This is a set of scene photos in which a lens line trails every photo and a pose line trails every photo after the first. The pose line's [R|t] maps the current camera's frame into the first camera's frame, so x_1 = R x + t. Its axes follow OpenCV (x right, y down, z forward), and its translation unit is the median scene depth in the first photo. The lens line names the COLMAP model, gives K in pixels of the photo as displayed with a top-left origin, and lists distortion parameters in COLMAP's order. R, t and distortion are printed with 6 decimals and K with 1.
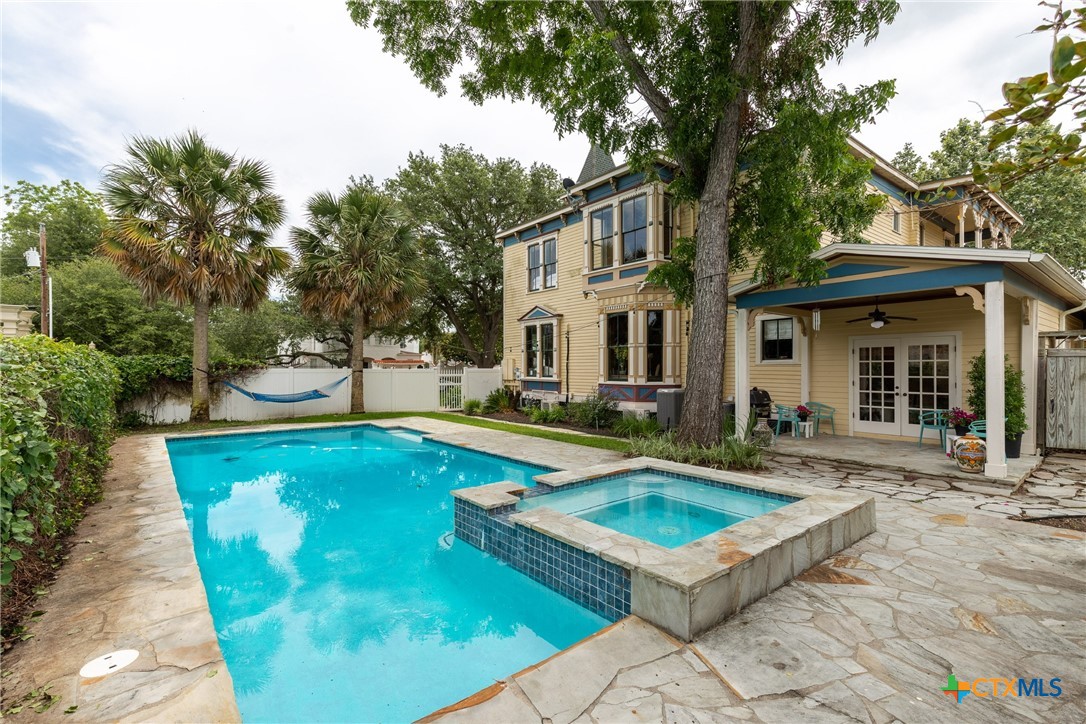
lens RADIAL K [[493.6, 0, 540.1], [0, 493.6, 368.2], [0, 0, 1]] dist [0.004014, -0.002307]
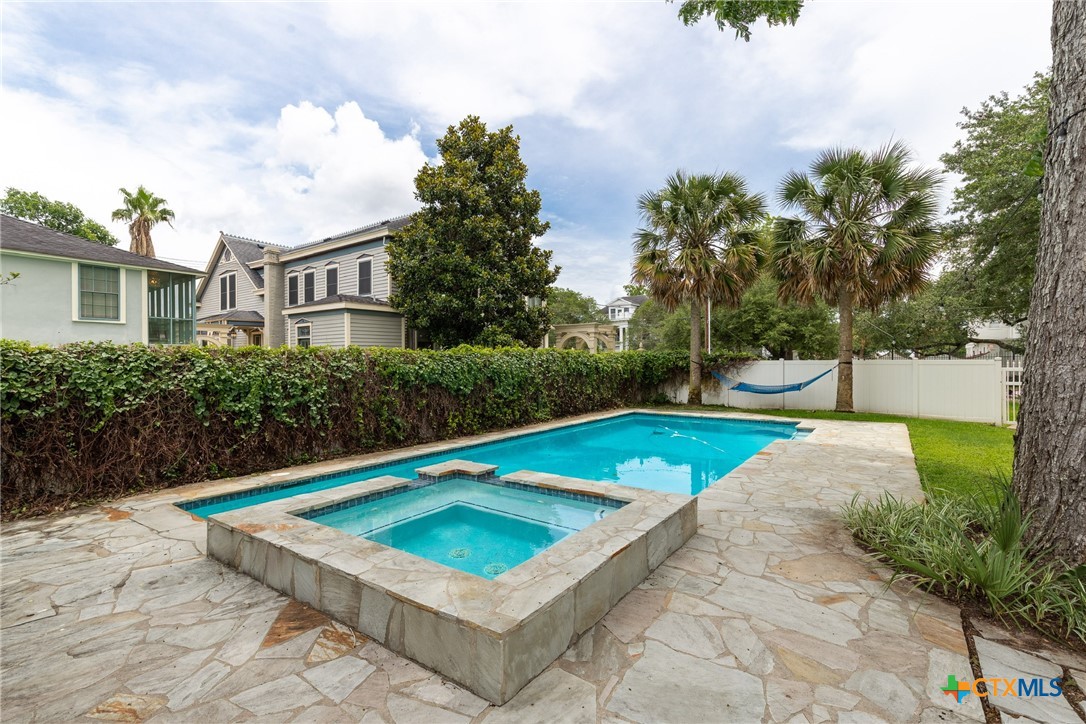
lens RADIAL K [[493.6, 0, 541.5], [0, 493.6, 364.2], [0, 0, 1]] dist [0.004014, -0.002307]
pose [[0.272656, 0.005325, -0.962097, 0.495387], [0.004758, 0.999965, 0.006883, -0.000862], [0.962100, -0.006454, 0.272621, 0.394911]]
